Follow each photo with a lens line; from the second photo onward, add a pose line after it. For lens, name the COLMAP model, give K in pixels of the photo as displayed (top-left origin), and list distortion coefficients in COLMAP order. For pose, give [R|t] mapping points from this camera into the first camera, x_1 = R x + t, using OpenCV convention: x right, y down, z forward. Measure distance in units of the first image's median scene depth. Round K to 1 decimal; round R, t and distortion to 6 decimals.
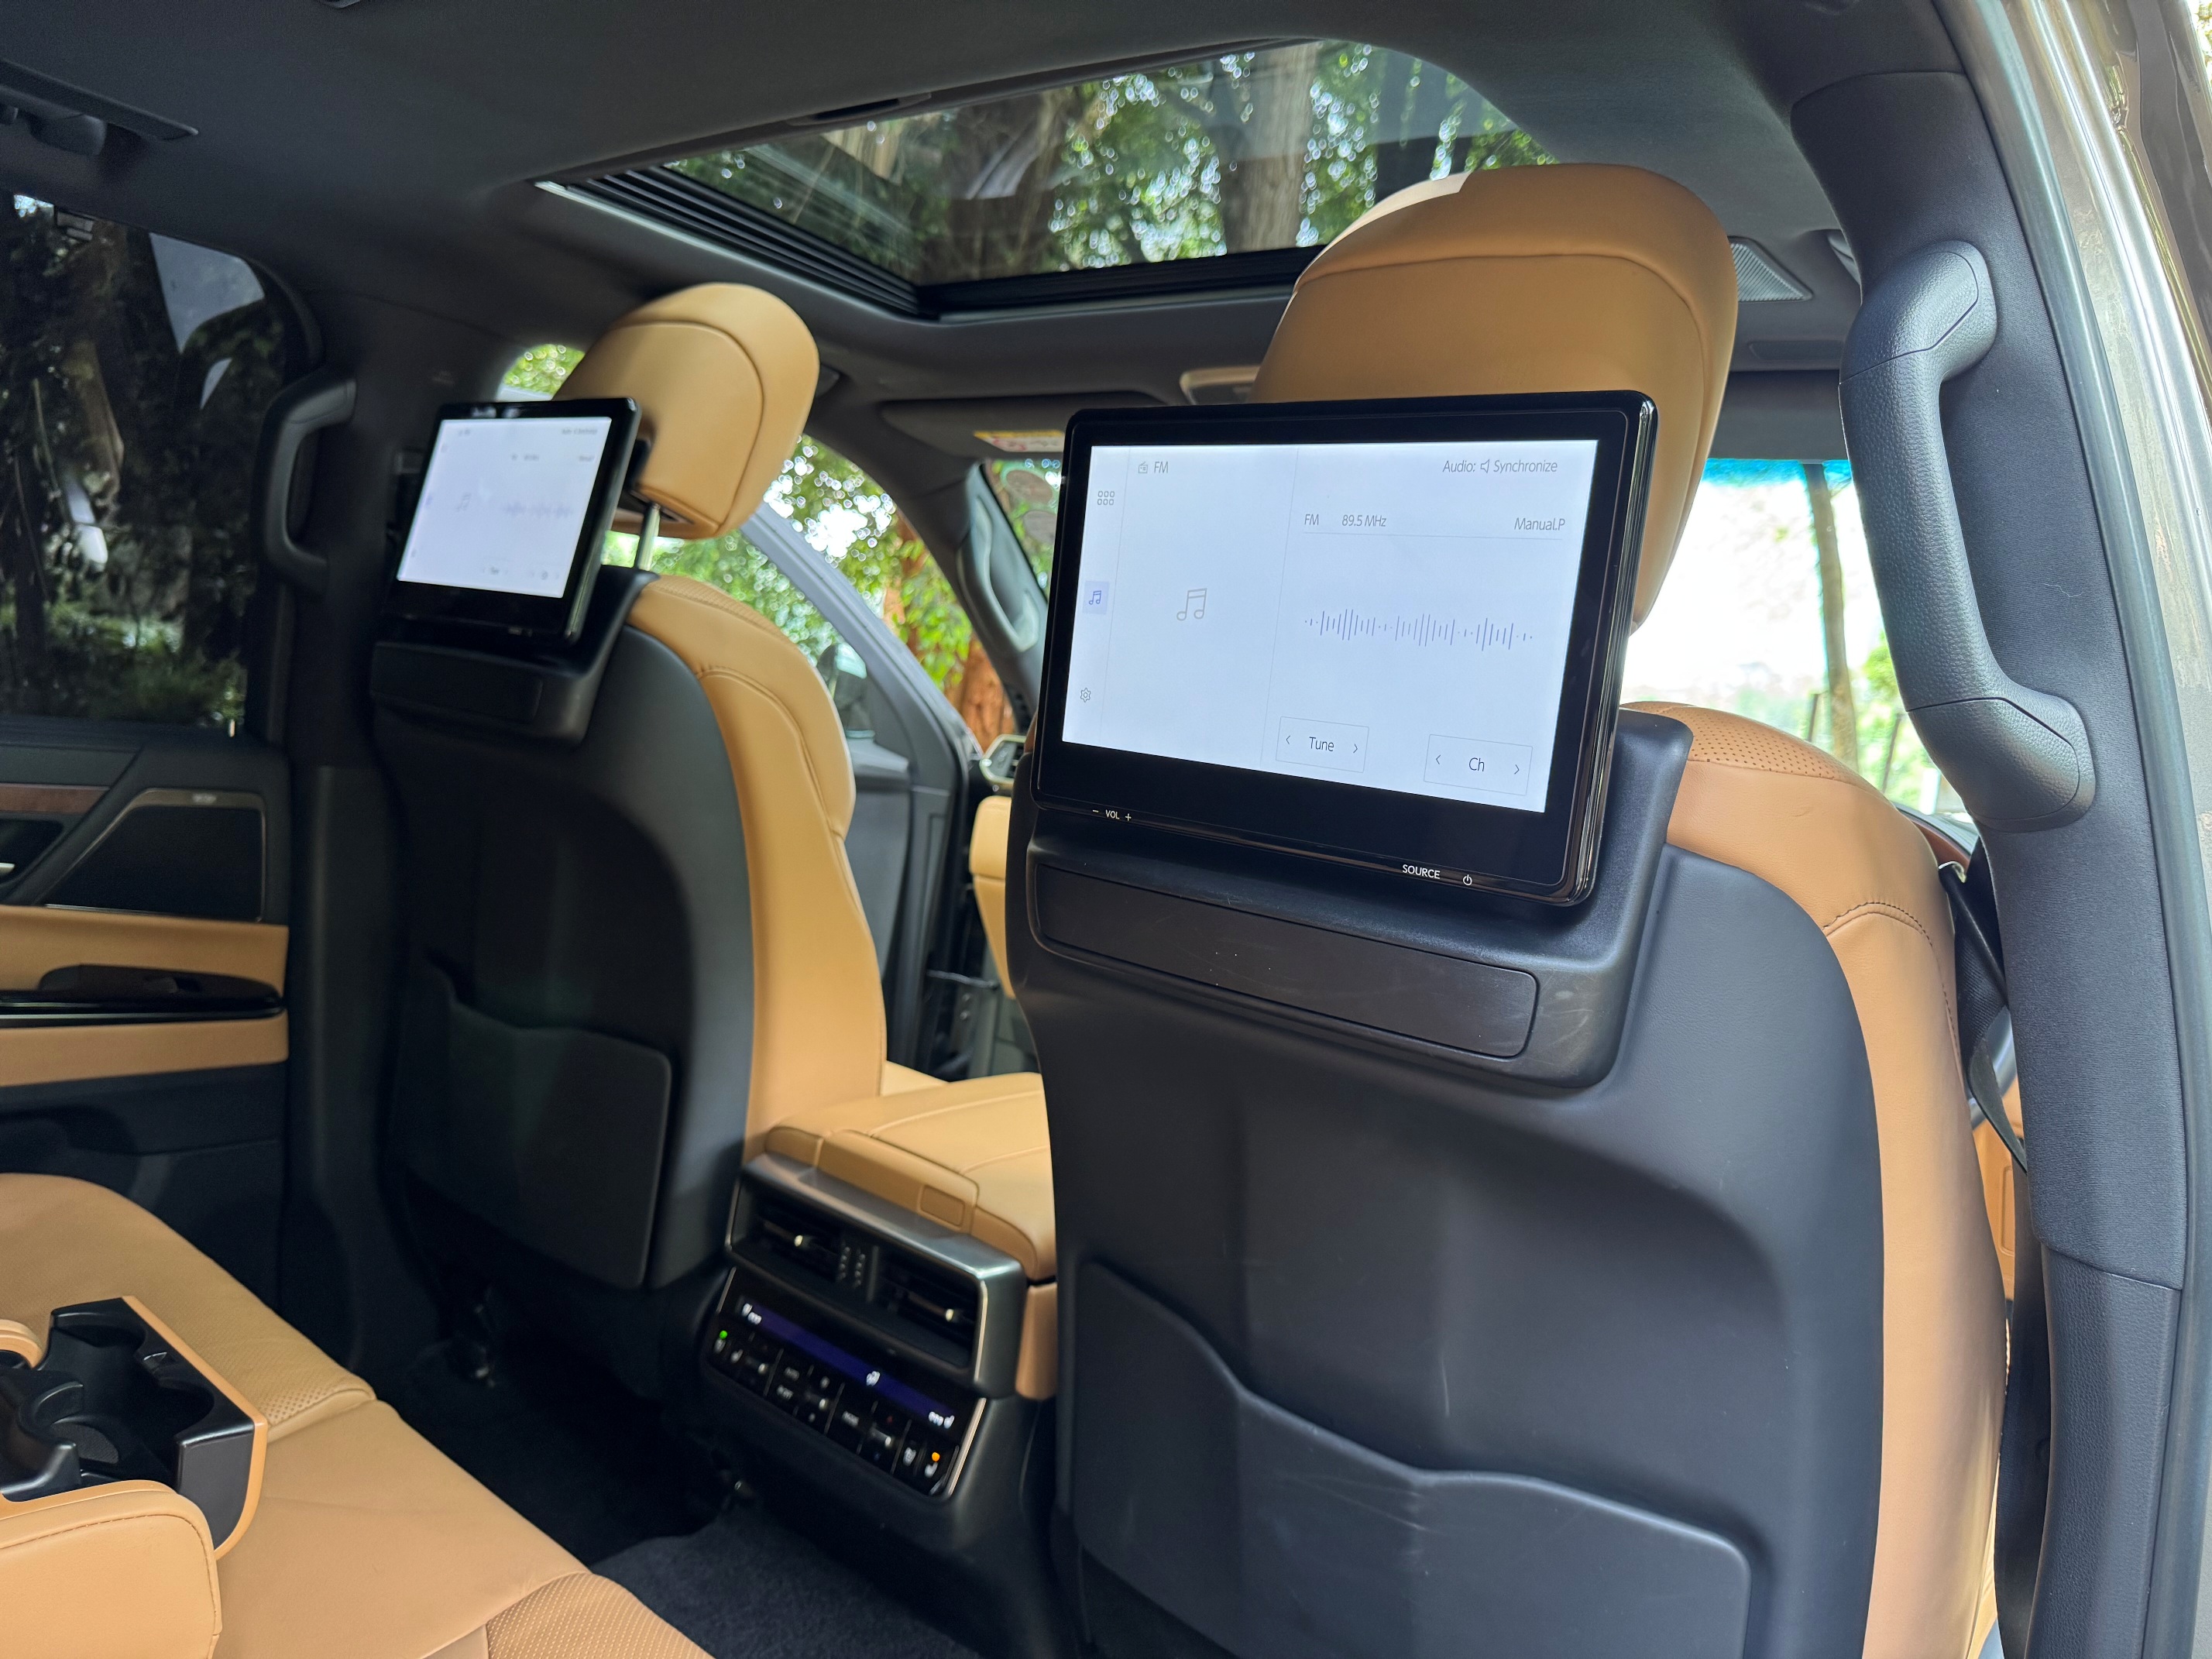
lens RADIAL K [[1546.9, 0, 1105.4], [0, 1546.9, 773.0], [0, 0, 1]] dist [0.002934, -0.001865]
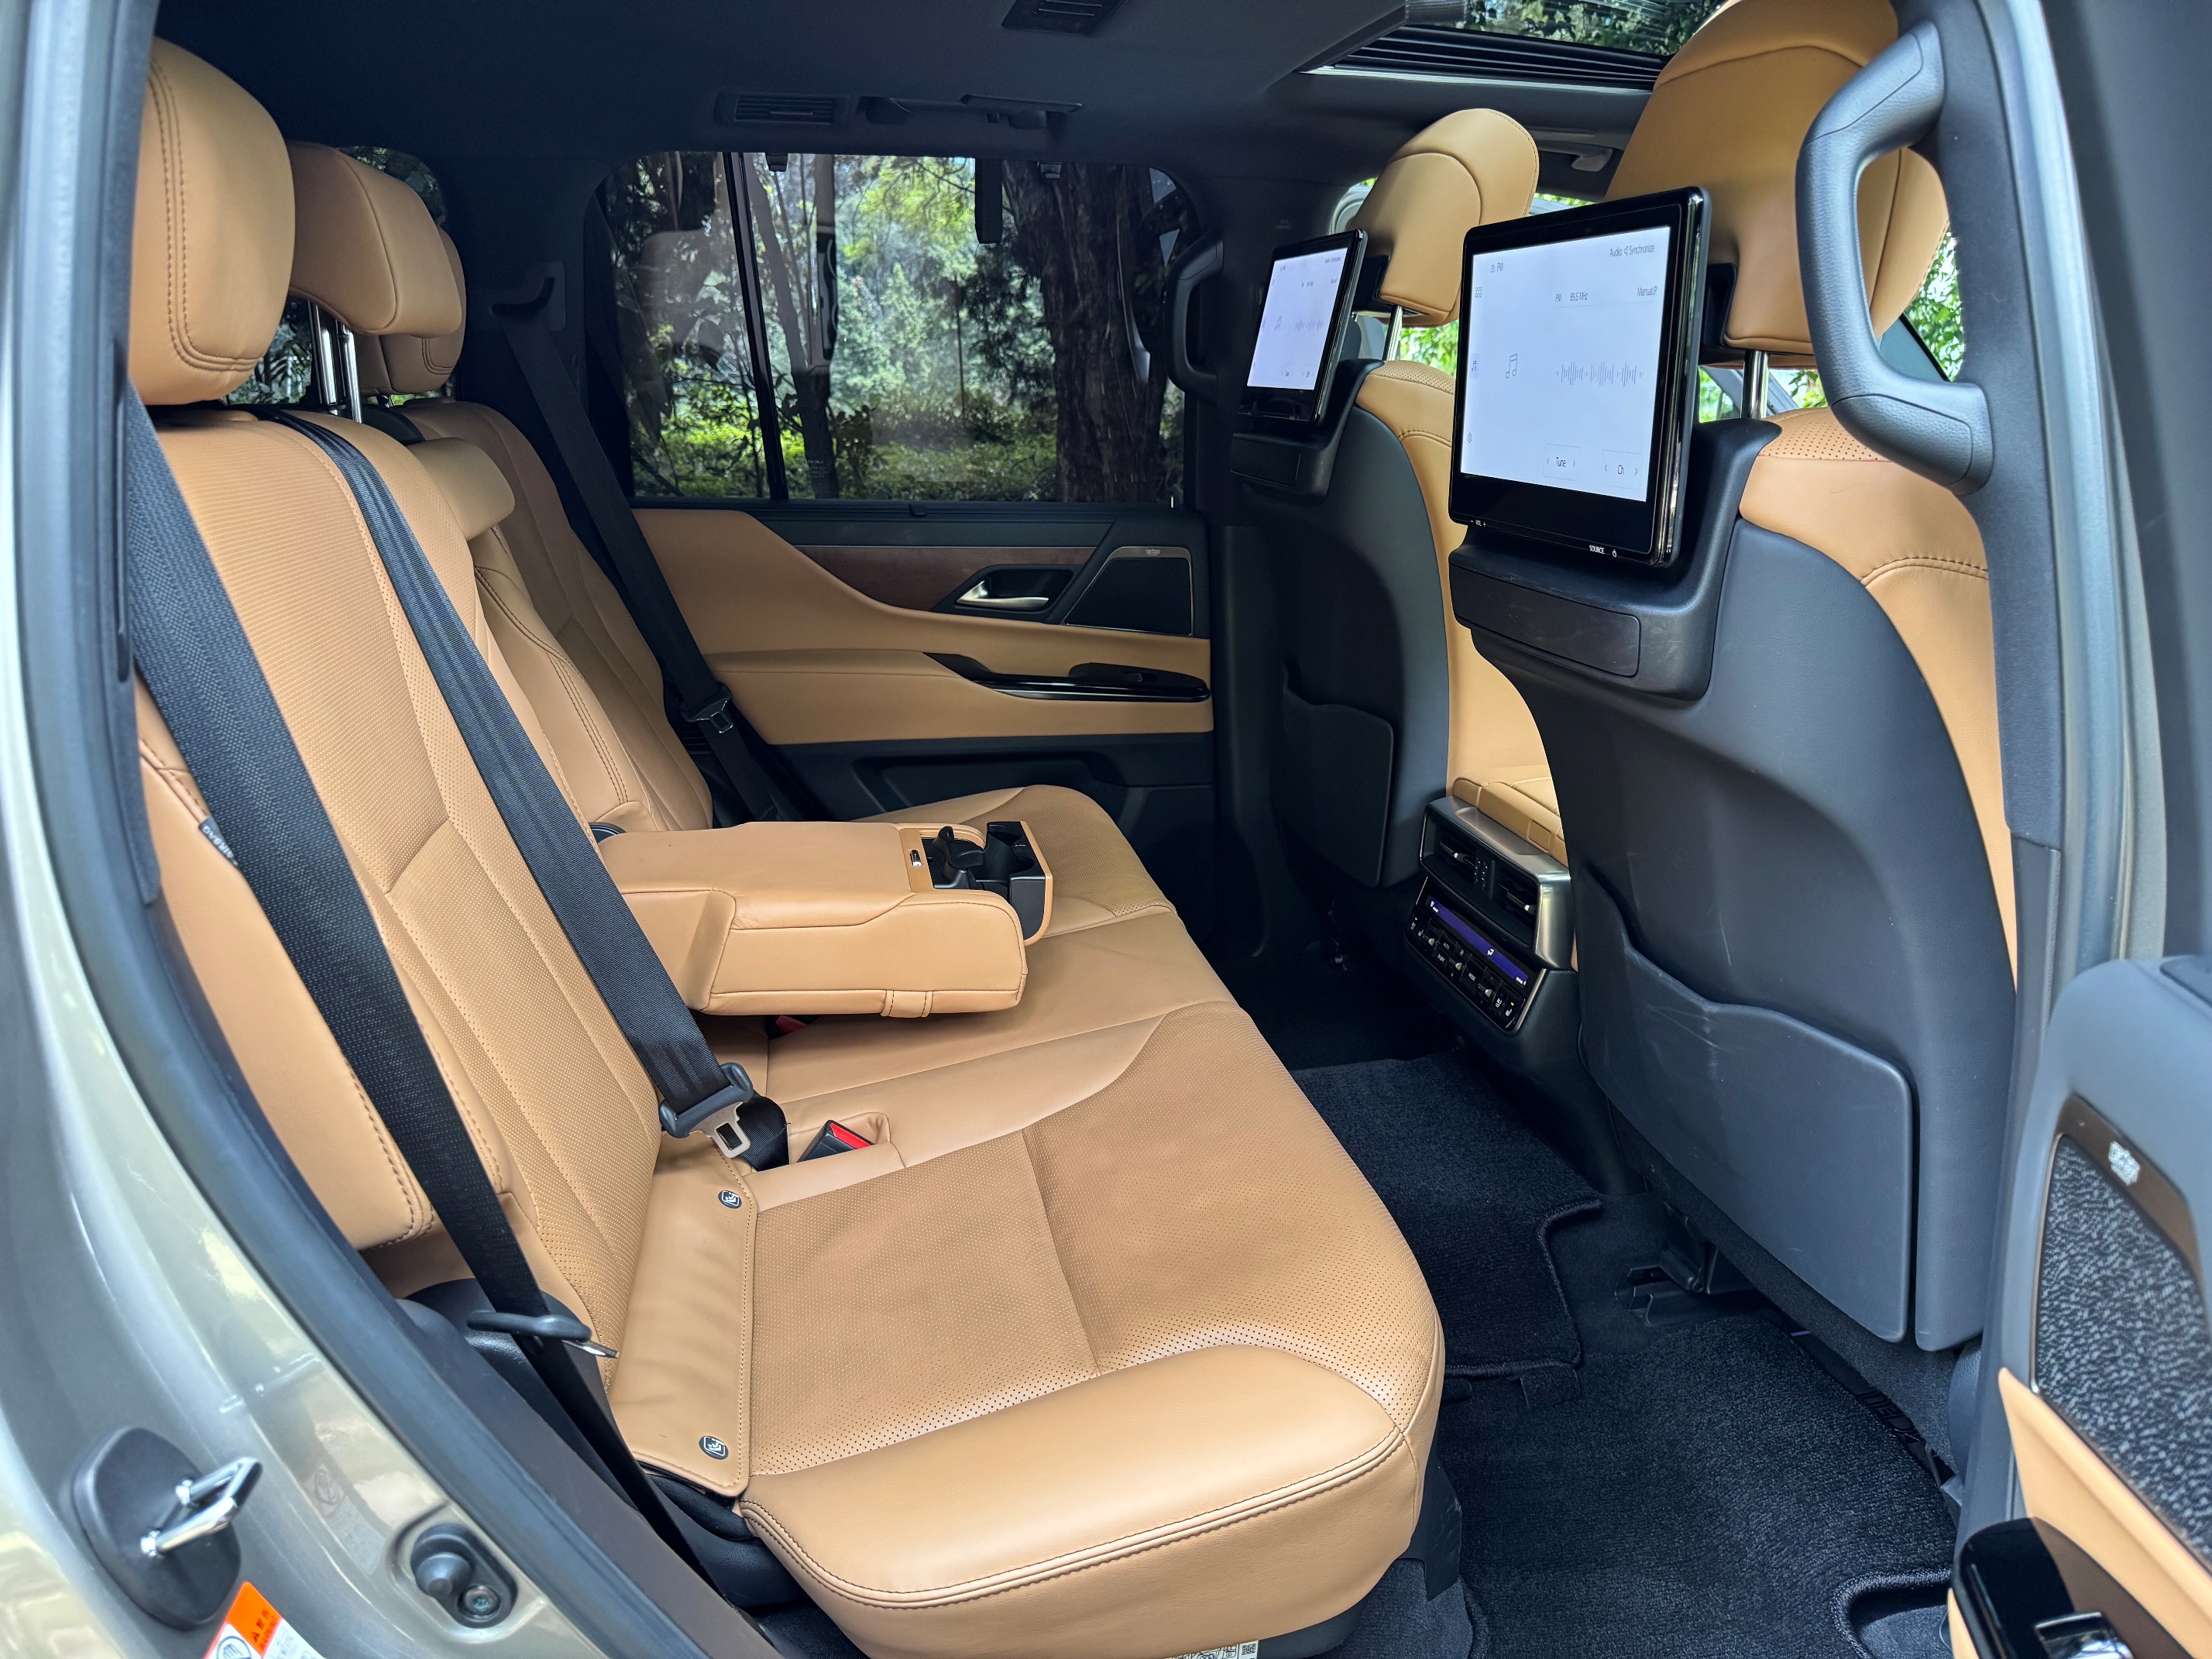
lens RADIAL K [[1546.9, 0, 1105.4], [0, 1546.9, 773.0], [0, 0, 1]] dist [0.002934, -0.001865]
pose [[0.765895, 0.048358, -0.641144, 0.409219], [0.052351, 0.989167, 0.137144, 0.024860], [0.640831, -0.138602, 0.755067, -0.205985]]
